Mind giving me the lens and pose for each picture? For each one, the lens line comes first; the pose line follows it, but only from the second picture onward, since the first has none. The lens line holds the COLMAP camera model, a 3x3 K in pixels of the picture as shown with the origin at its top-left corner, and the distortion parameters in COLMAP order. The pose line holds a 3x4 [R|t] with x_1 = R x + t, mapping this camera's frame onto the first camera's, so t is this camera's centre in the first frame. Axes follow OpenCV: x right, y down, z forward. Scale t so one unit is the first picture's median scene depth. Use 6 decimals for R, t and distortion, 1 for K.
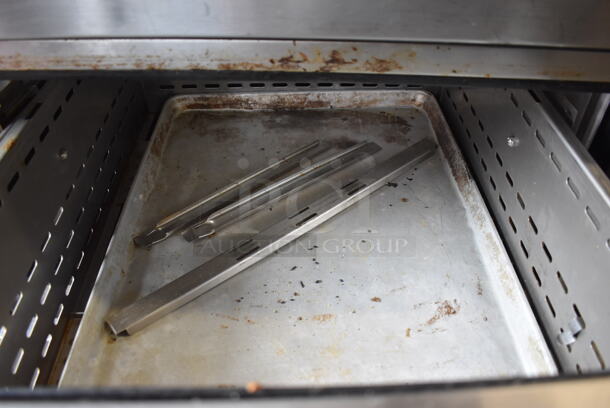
lens RADIAL K [[510.3, 0, 305.0], [0, 510.3, 204.0], [0, 0, 1]] dist [-0.100867, 0.001526]
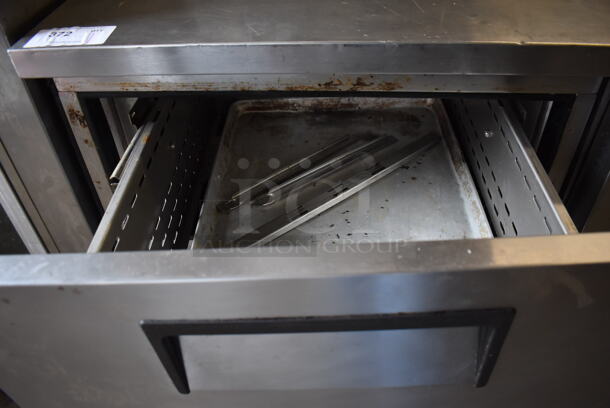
lens RADIAL K [[510.3, 0, 305.0], [0, 510.3, 204.0], [0, 0, 1]] dist [-0.100867, 0.001526]
pose [[0.998156, -0.003432, -0.060609, -0.009272], [0.004110, 0.999930, 0.011078, 0.043081], [0.060567, -0.011306, 0.998100, -0.348524]]
